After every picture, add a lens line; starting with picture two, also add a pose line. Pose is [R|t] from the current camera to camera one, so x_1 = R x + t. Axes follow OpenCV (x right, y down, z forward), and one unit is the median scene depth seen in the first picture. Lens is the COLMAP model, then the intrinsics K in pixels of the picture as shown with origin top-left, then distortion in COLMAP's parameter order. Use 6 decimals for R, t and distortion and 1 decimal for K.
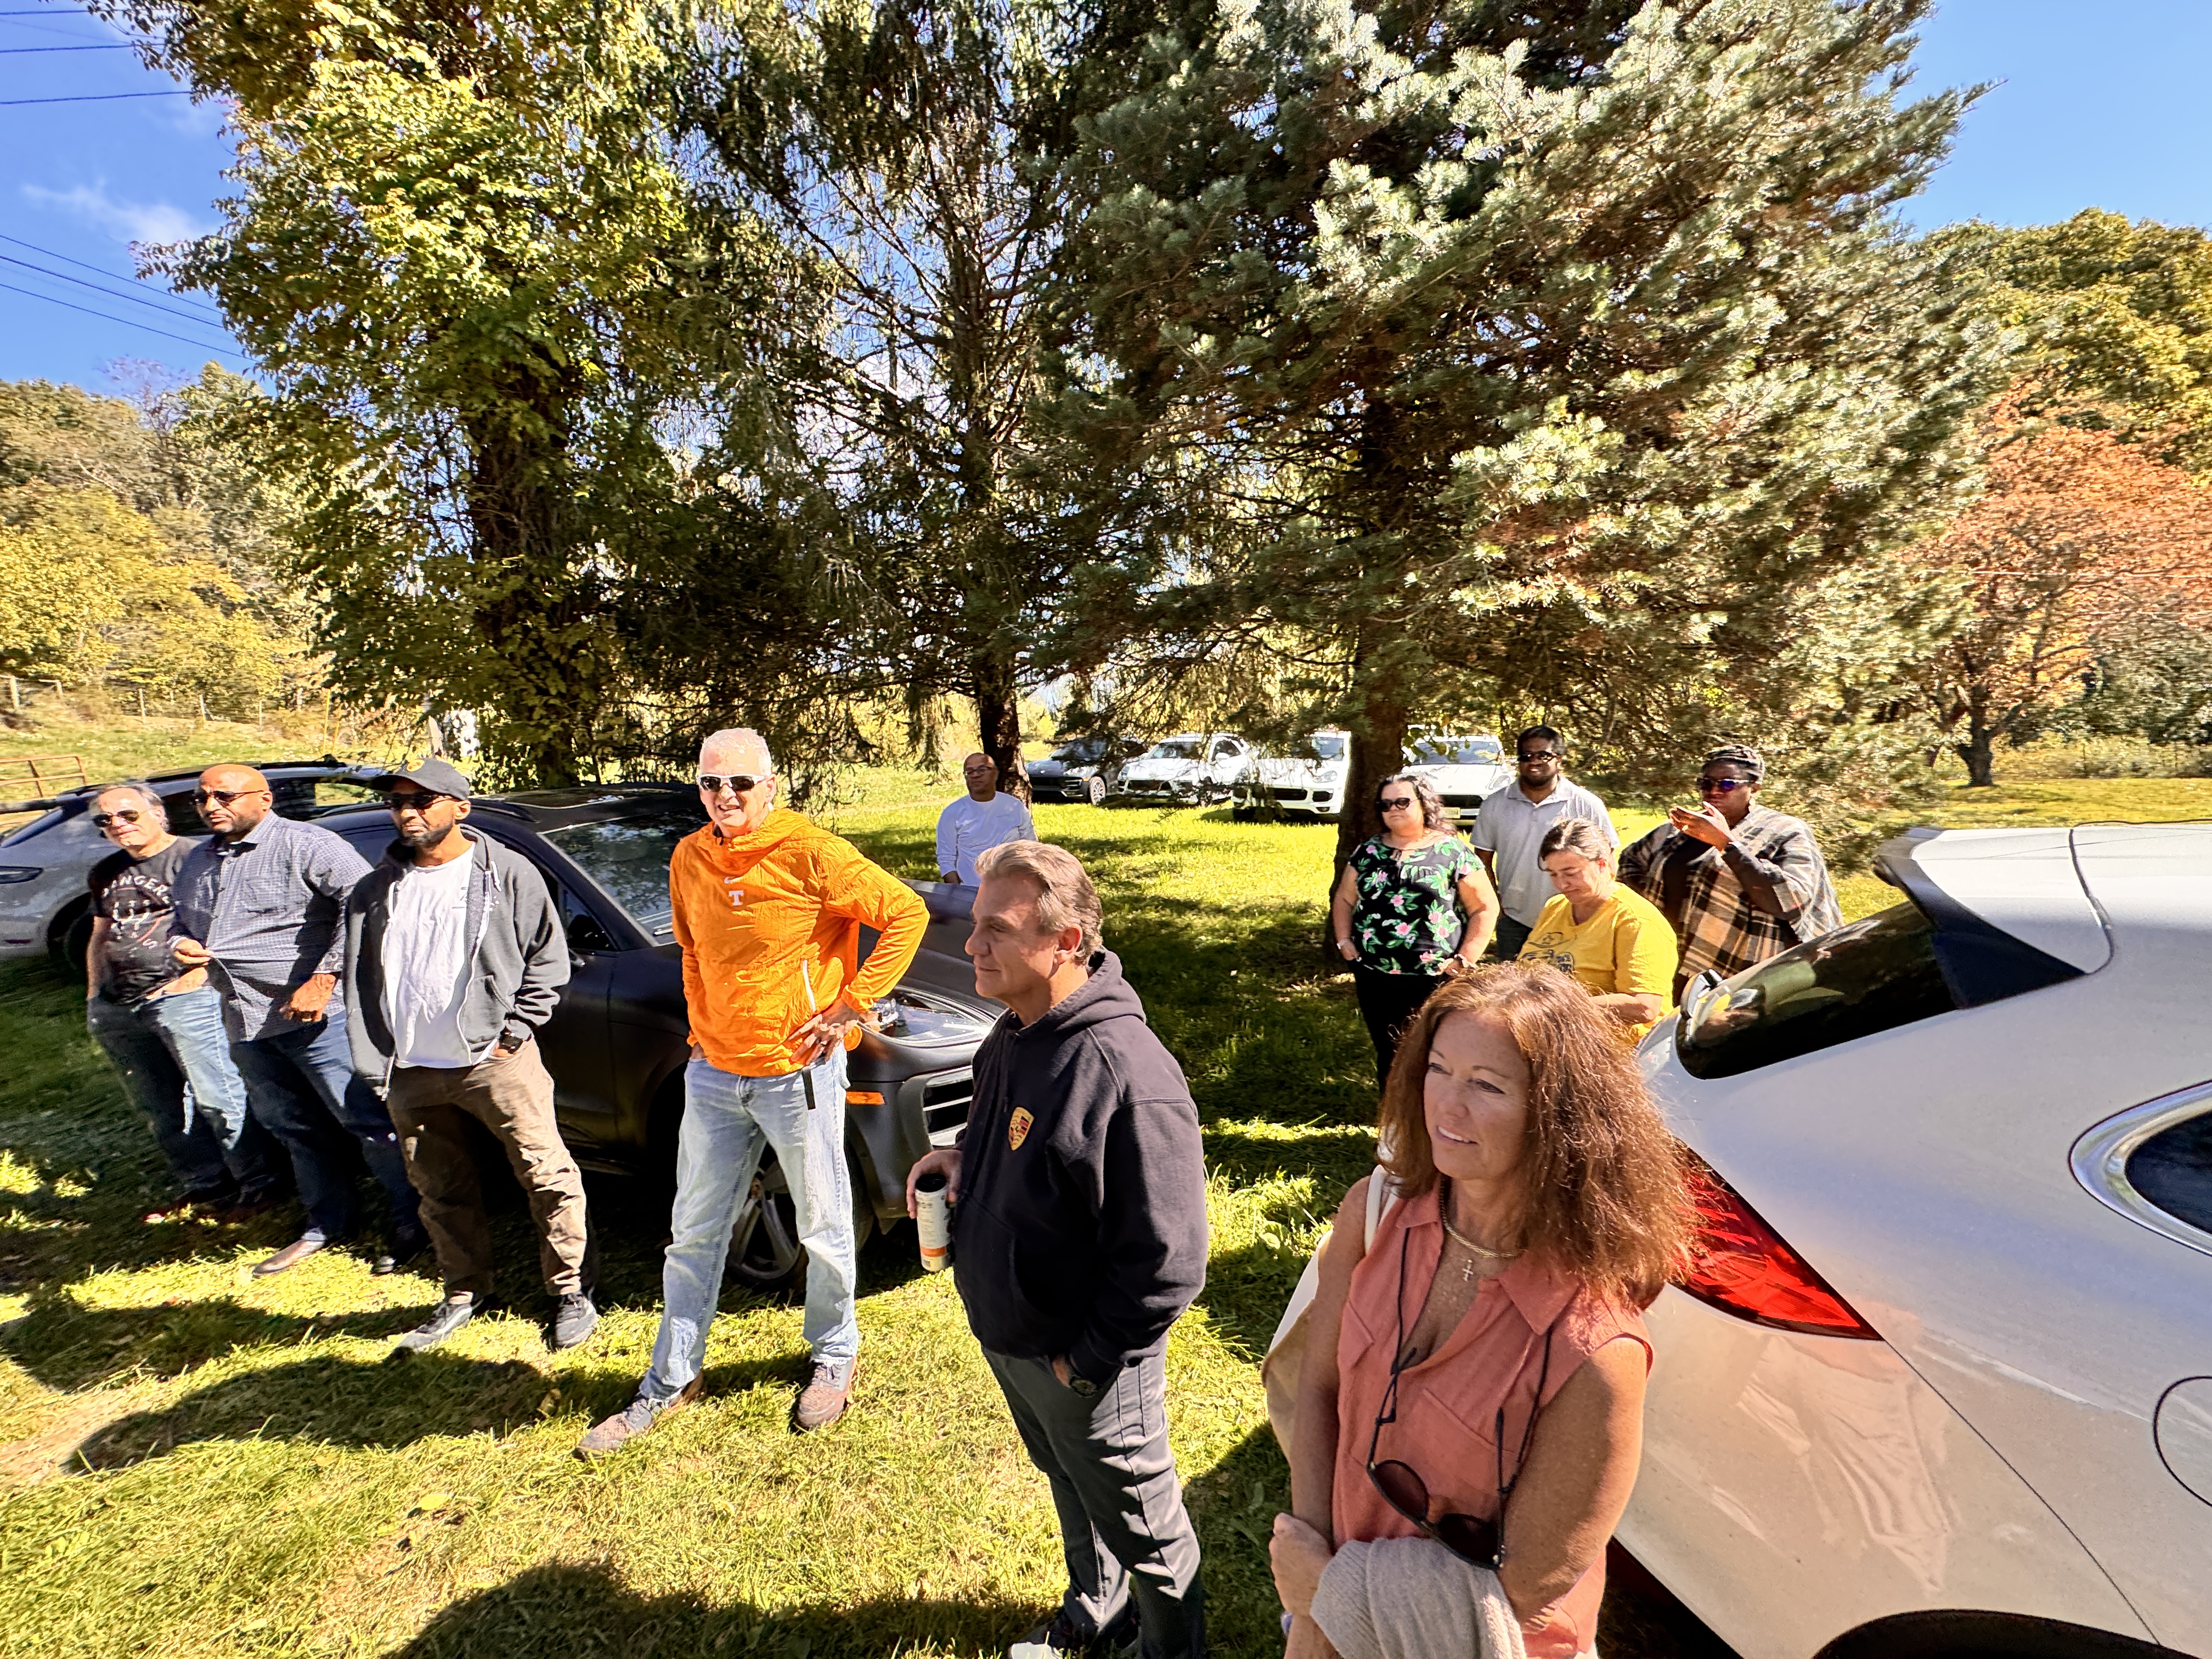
lens RADIAL K [[879.6, 0, 1115.3], [0, 879.6, 834.7], [0, 0, 1]] dist [-0.004663, 0.001169]
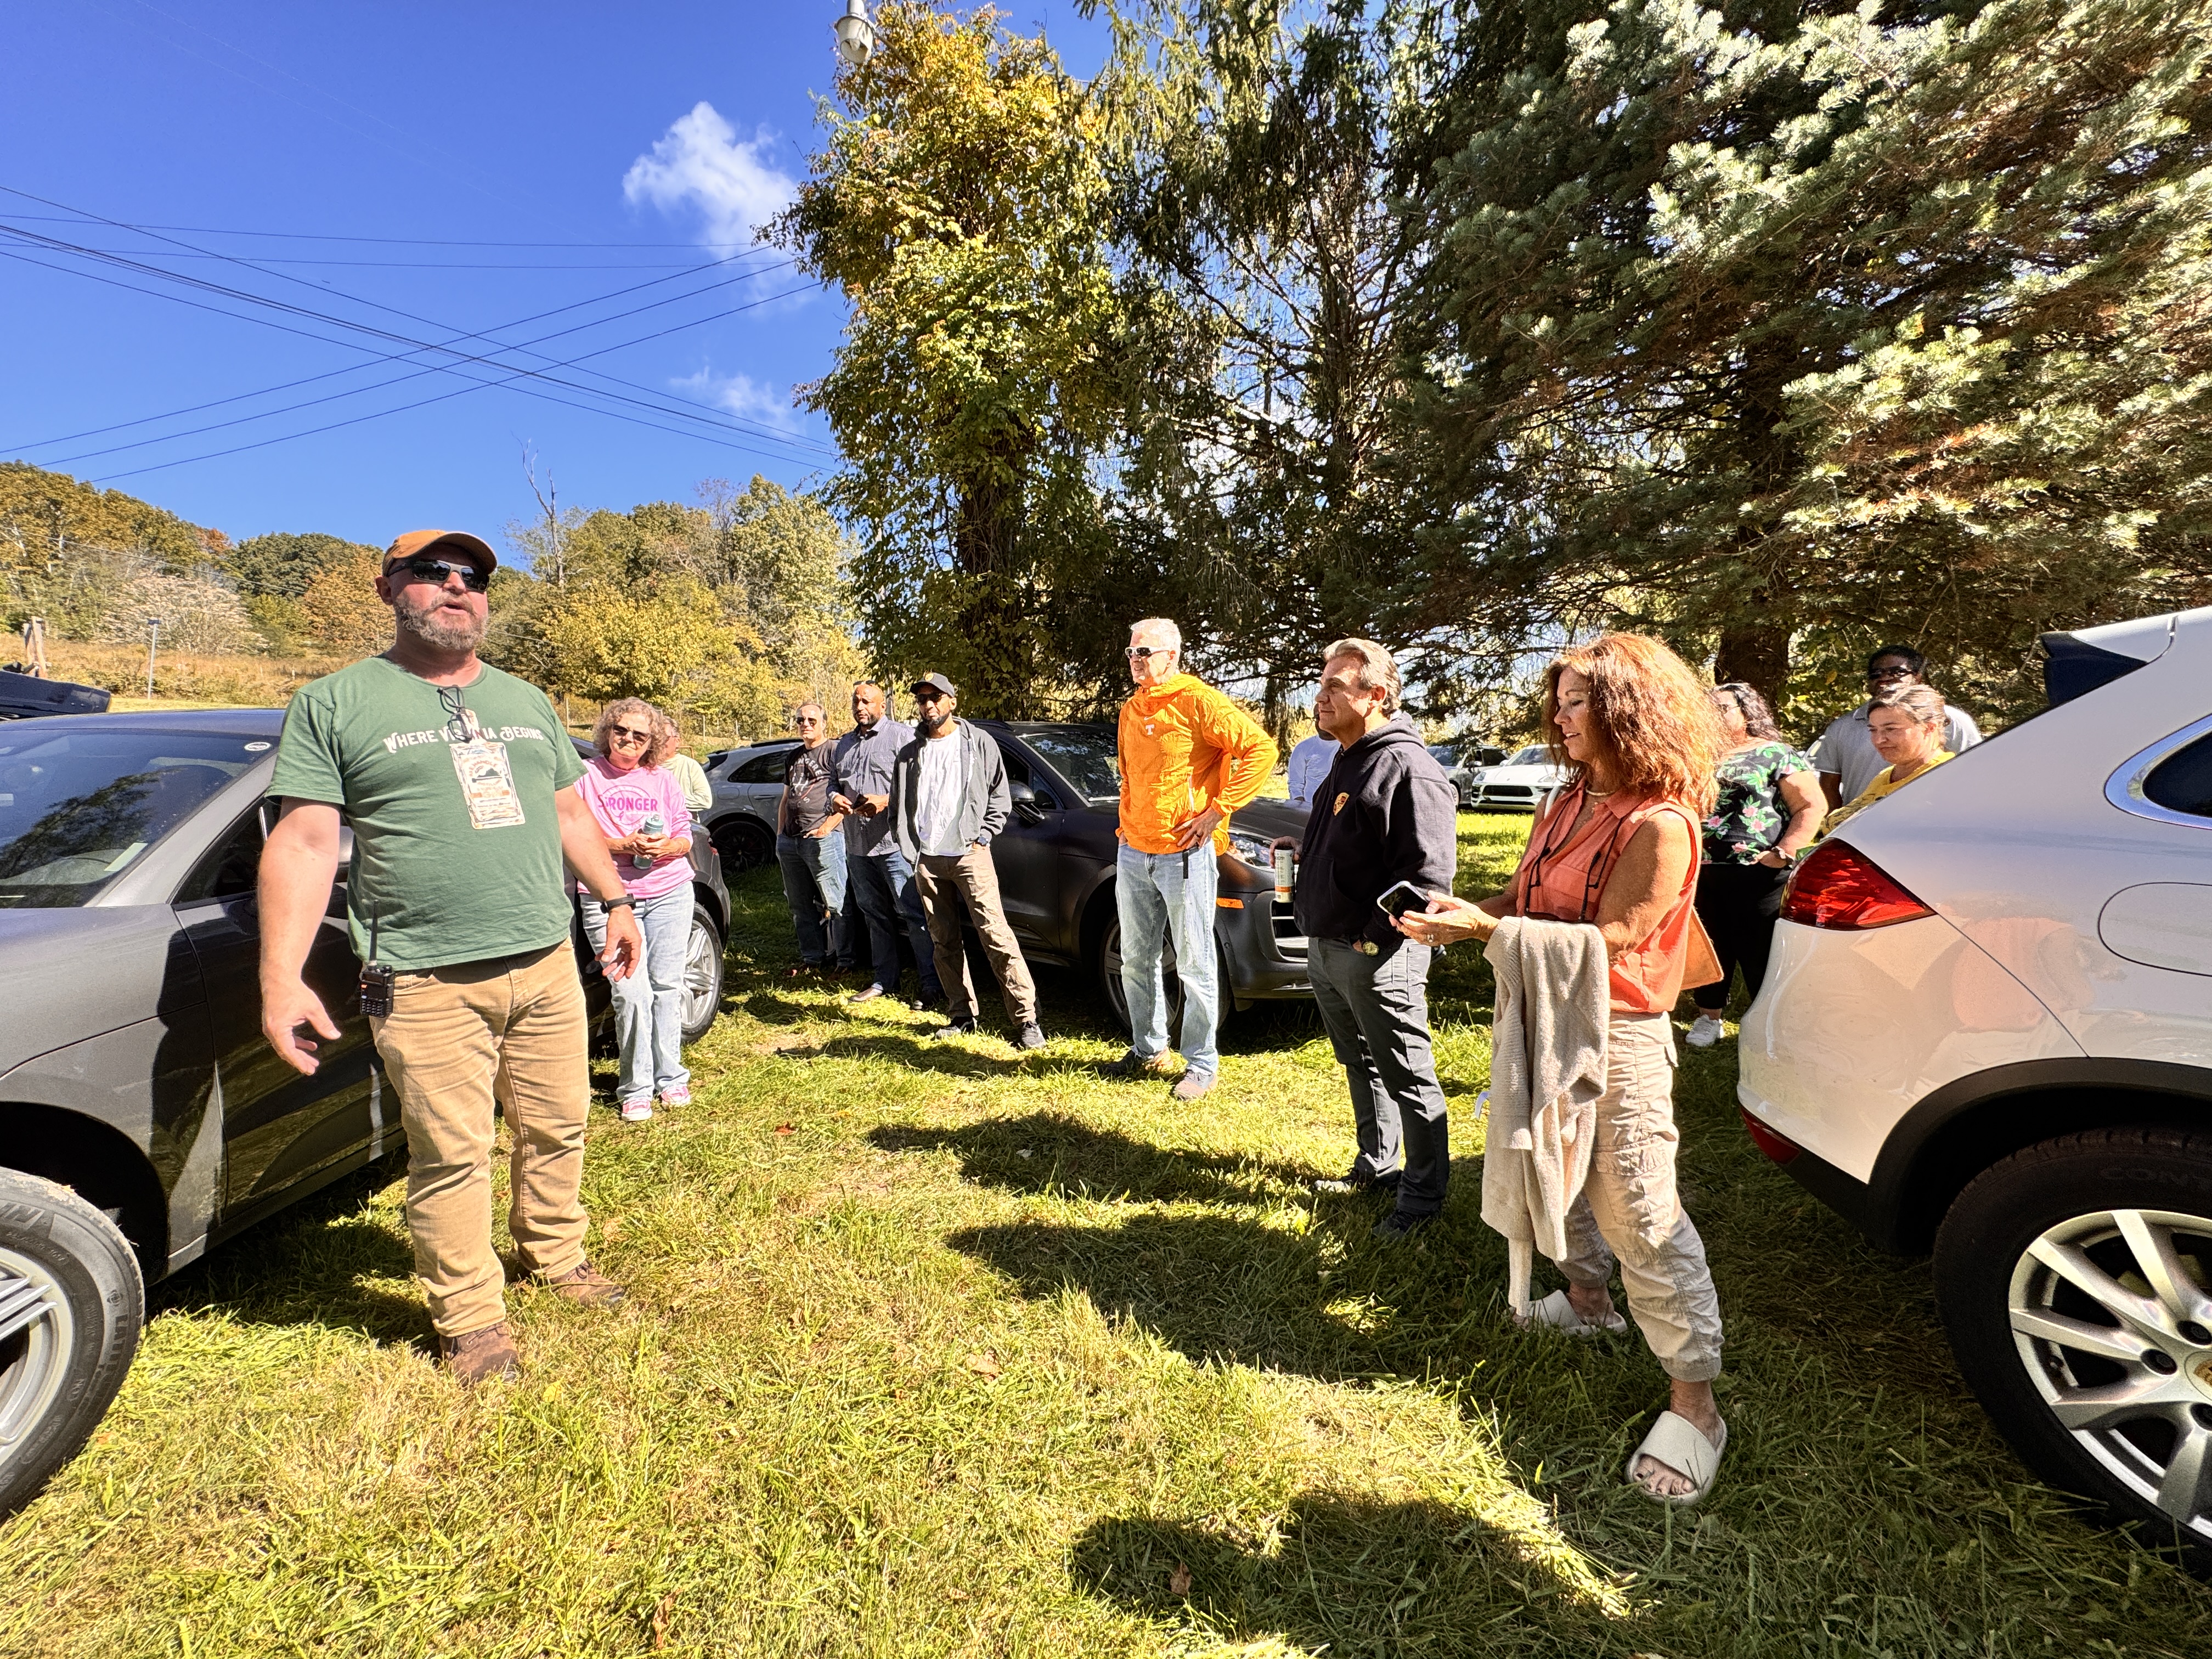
lens RADIAL K [[879.6, 0, 1101.2], [0, 879.6, 830.3], [0, 0, 1]] dist [-0.004663, 0.001169]
pose [[0.918923, 0.044639, -0.391902, 0.035963], [-0.058472, 0.998014, -0.023426, 0.122833], [0.390078, 0.044442, 0.919709, -0.194083]]
